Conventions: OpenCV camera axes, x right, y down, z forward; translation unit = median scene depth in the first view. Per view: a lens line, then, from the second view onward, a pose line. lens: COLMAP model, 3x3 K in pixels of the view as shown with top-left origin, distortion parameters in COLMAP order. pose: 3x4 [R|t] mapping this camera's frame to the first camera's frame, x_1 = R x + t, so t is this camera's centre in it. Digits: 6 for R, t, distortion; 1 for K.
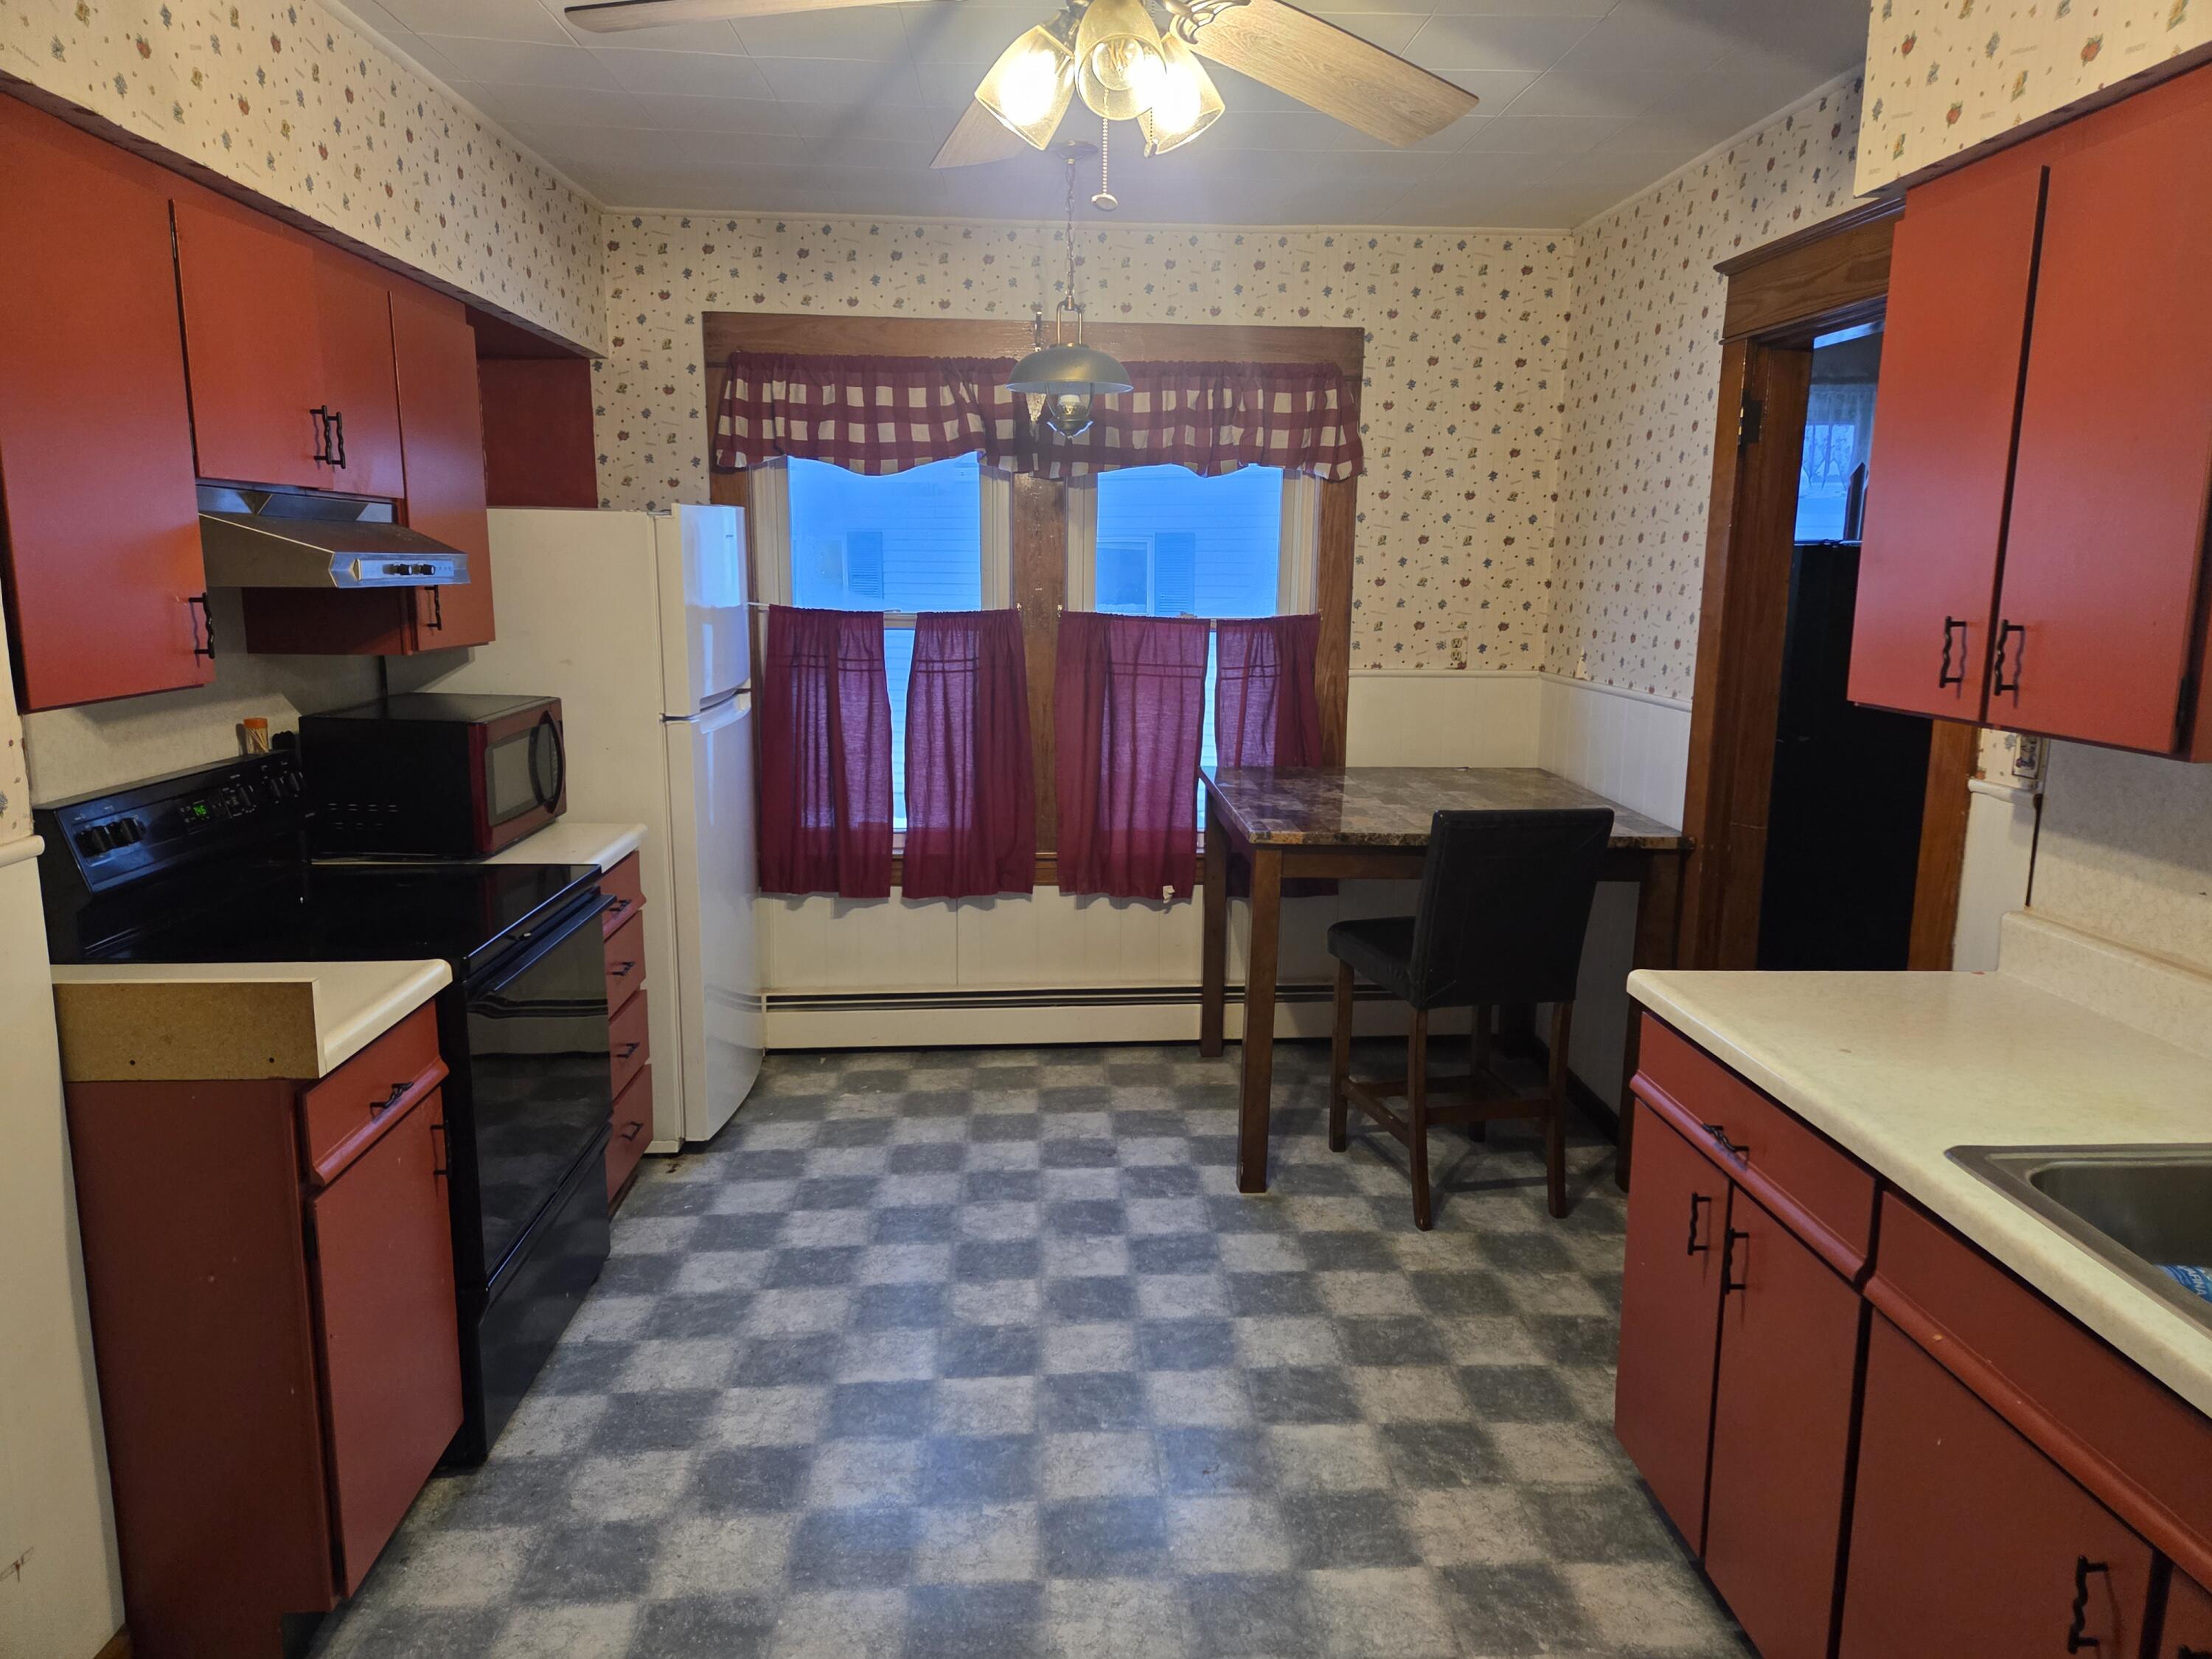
lens RADIAL K [[1457.2, 0, 1108.6], [0, 1457.2, 836.3], [0, 0, 1]] dist [0.078158, -0.070048]
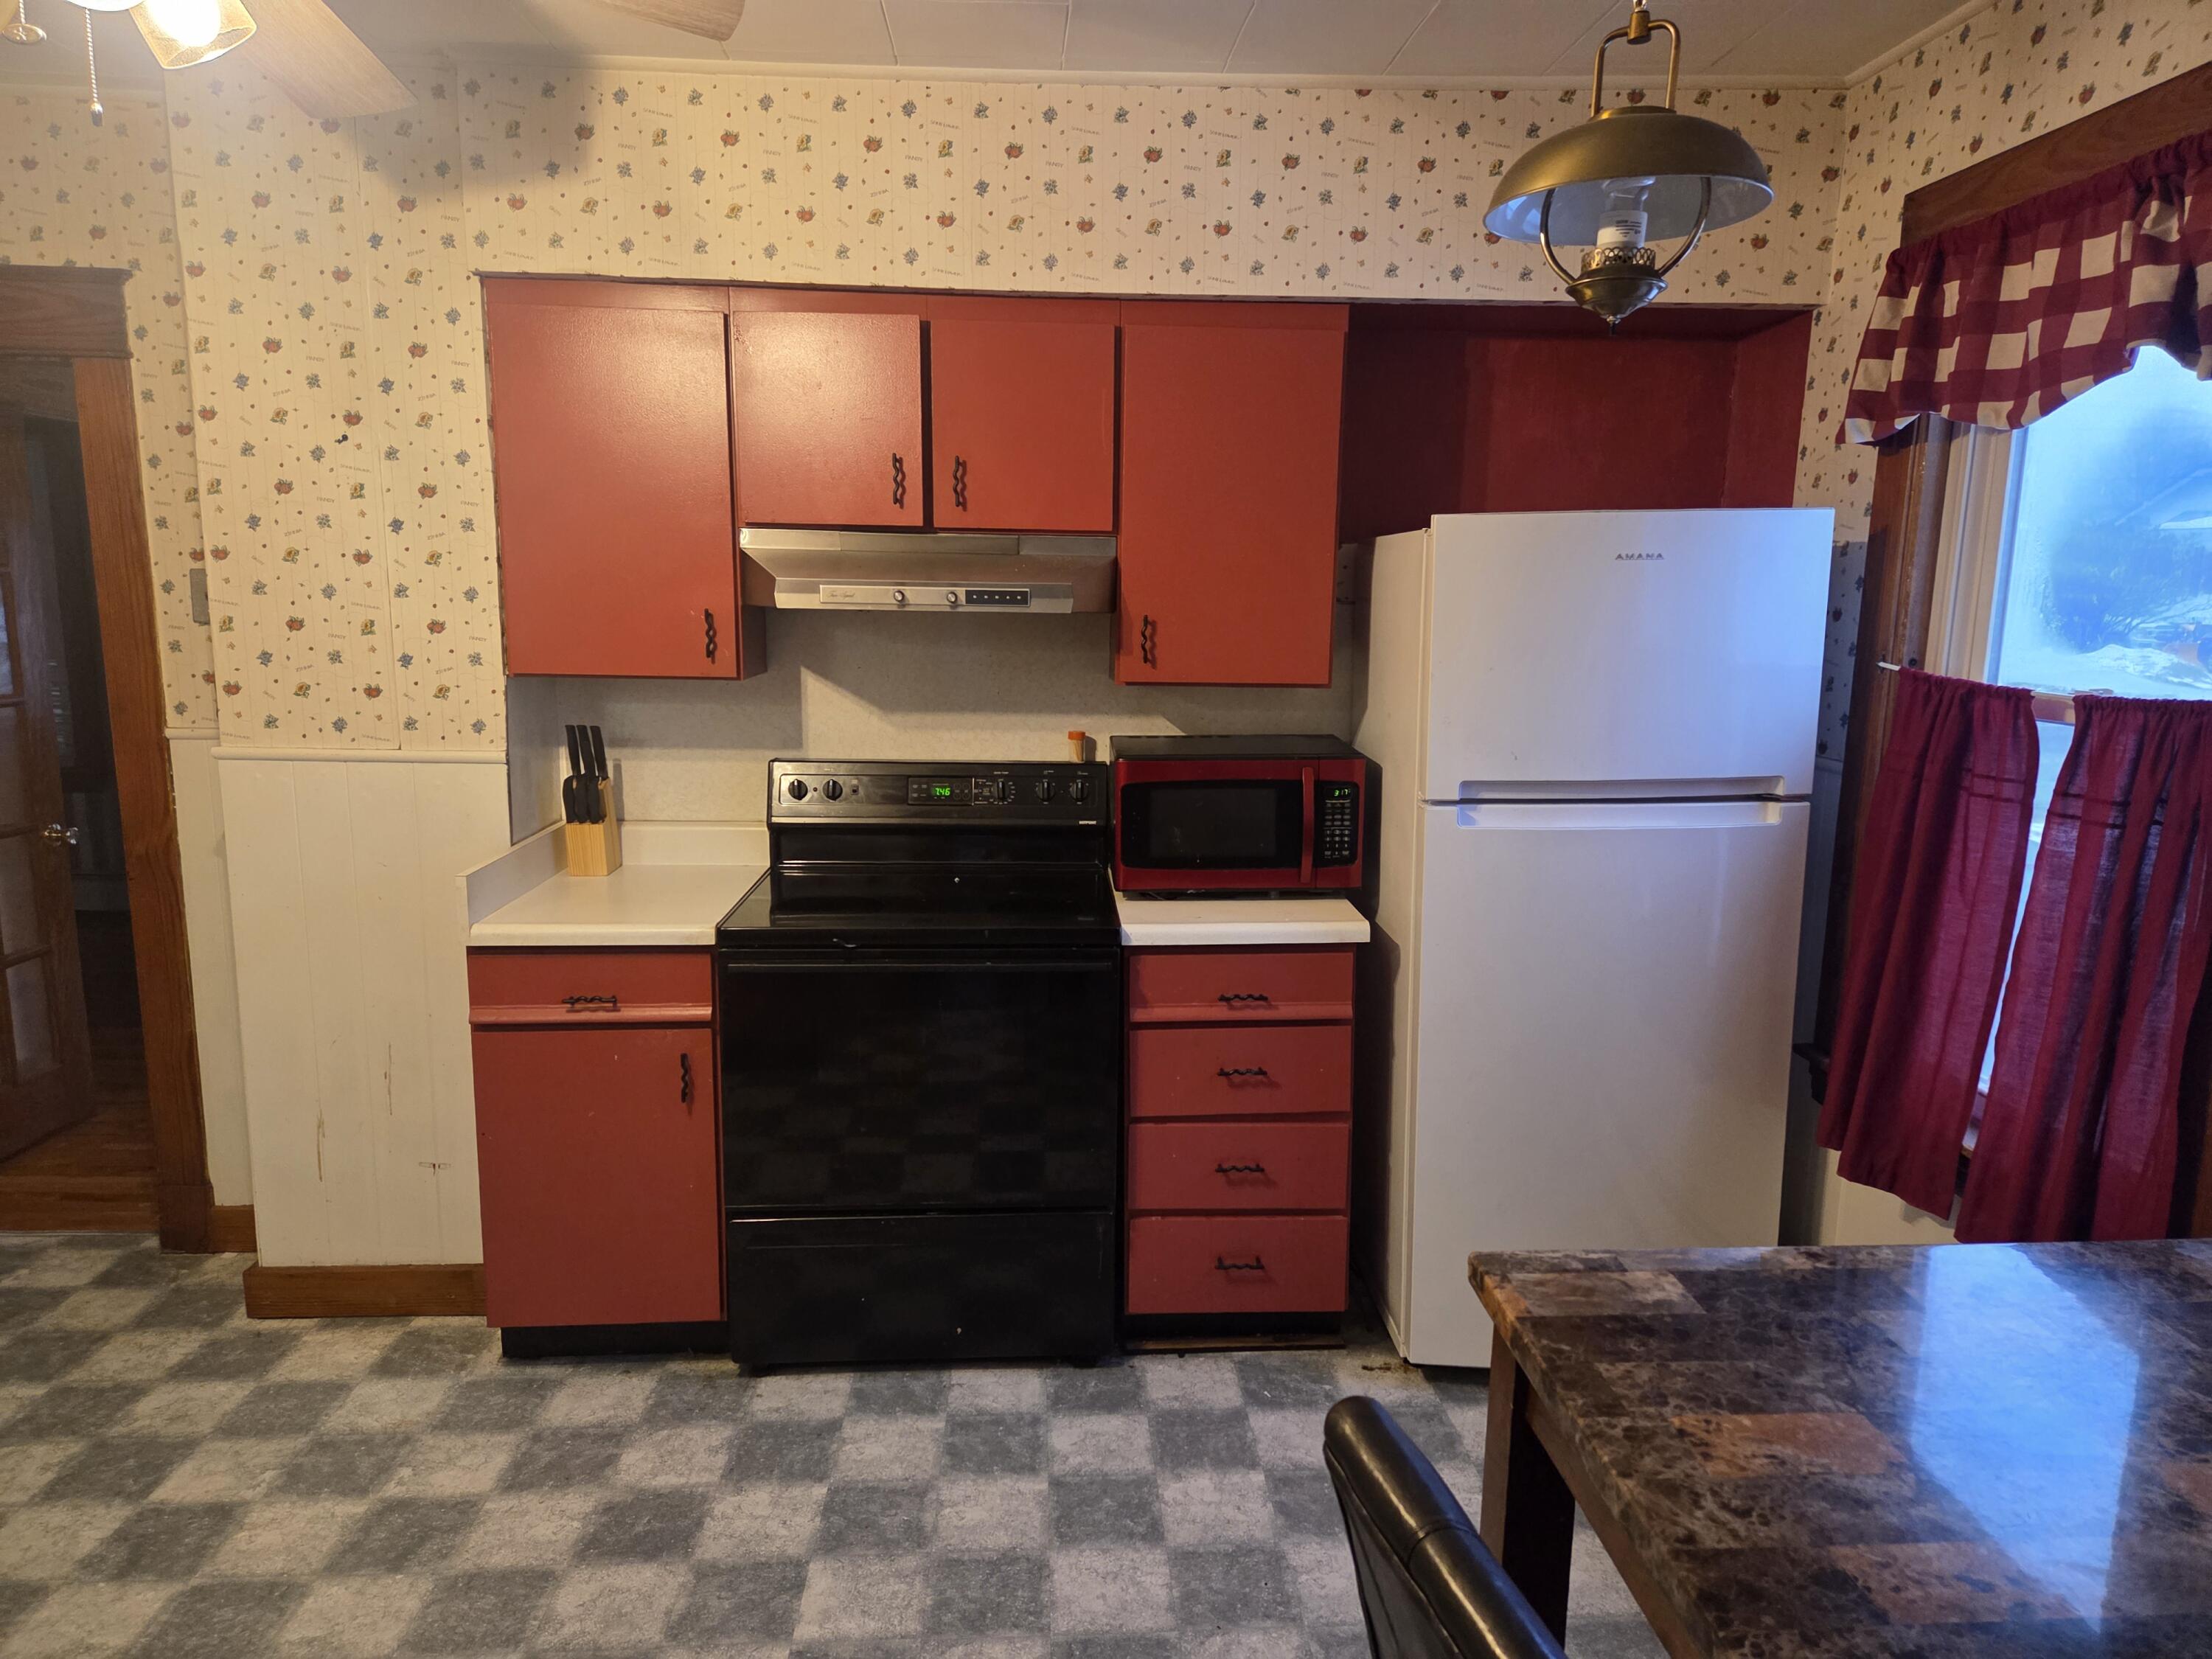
lens RADIAL K [[1458.8, 0, 1143.6], [0, 1458.8, 859.3], [0, 0, 1]] dist [0.073783, -0.073536]
pose [[0.015721, 0.168195, -0.985628, 0.505262], [-0.199031, 0.966550, 0.161764, -0.161915], [0.979867, 0.193628, 0.048671, 0.935798]]
